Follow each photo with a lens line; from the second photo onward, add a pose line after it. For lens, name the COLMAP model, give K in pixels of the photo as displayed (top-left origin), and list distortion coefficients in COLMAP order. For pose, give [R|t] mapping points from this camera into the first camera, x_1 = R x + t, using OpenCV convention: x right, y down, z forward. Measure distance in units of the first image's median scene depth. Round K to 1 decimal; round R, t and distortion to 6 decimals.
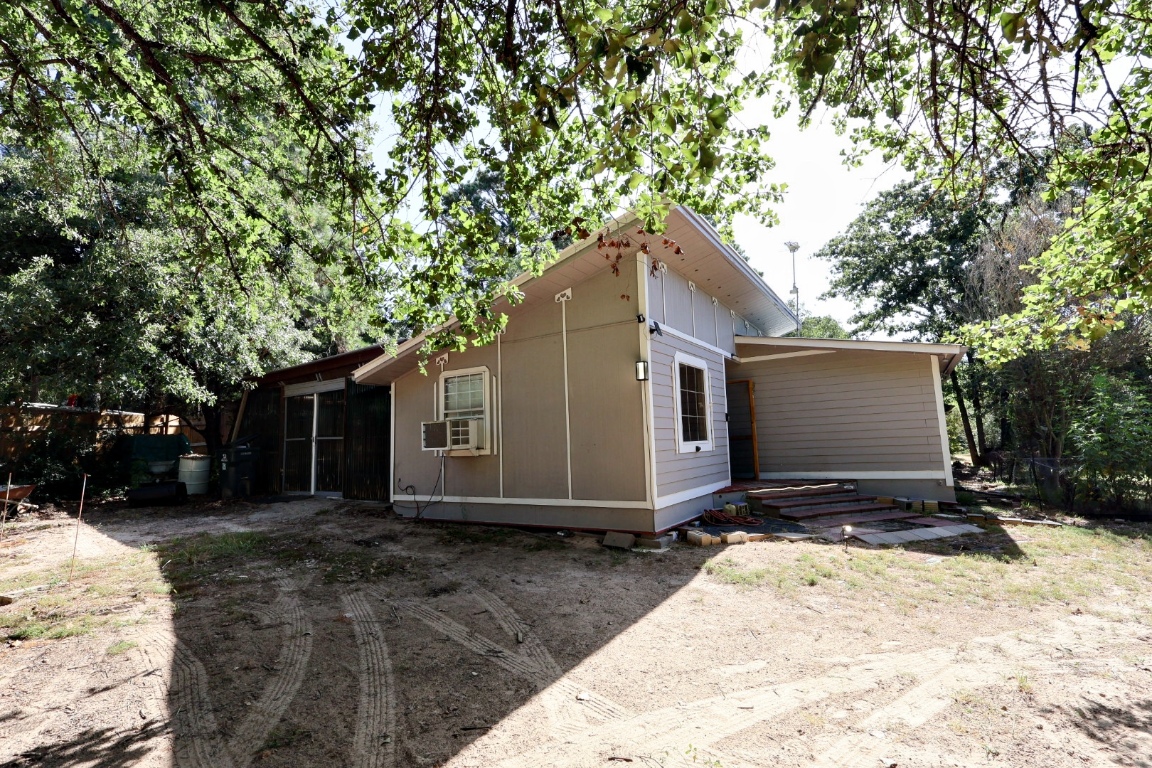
lens RADIAL K [[529.7, 0, 578.5], [0, 529.7, 380.2], [0, 0, 1]] dist [-0.012898, 0.003703]
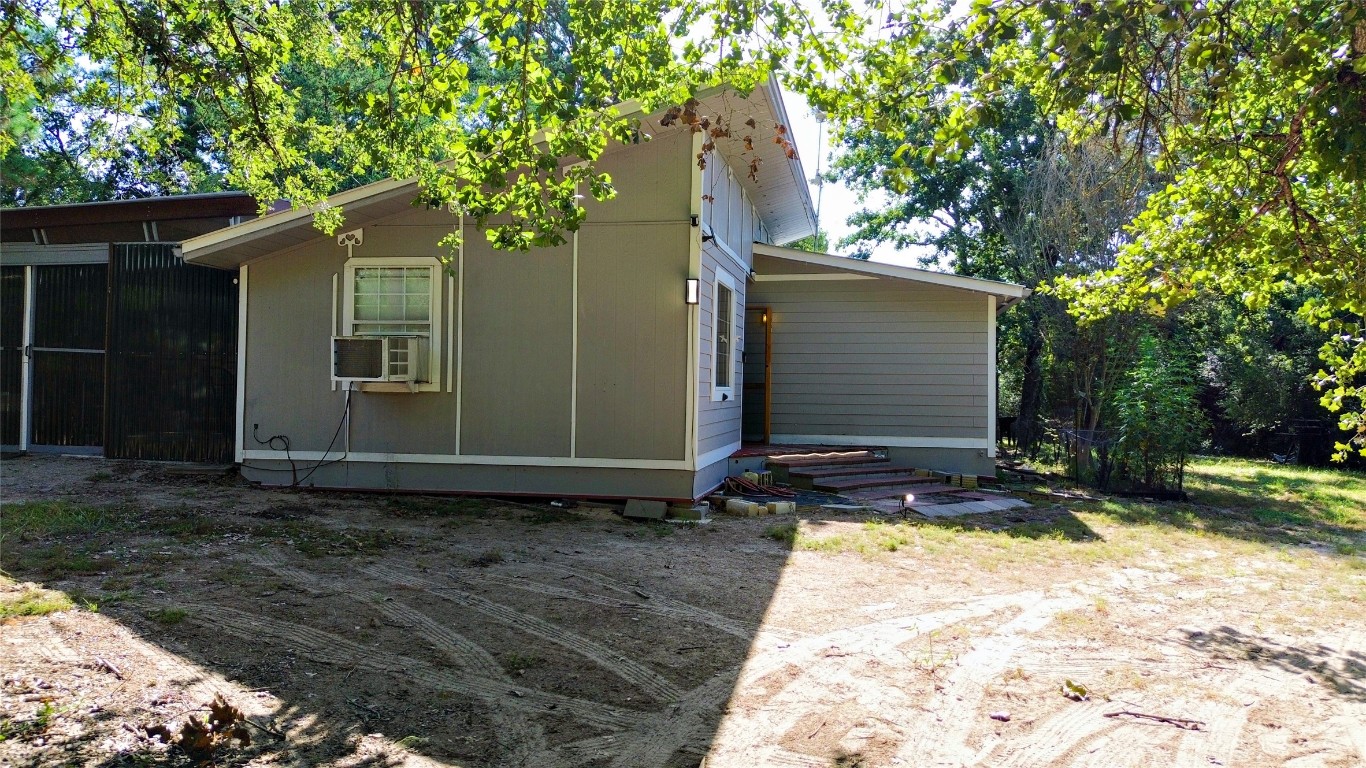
lens RADIAL K [[969.9, 0, 679.3], [0, 969.9, 378.8], [0, 0, 1]] dist [0.023436, -0.010999]
pose [[0.932598, 0.052281, 0.357111, -0.334952], [-0.089615, 0.992010, 0.088800, -0.012387], [-0.349615, -0.114817, 0.929831, -0.255056]]
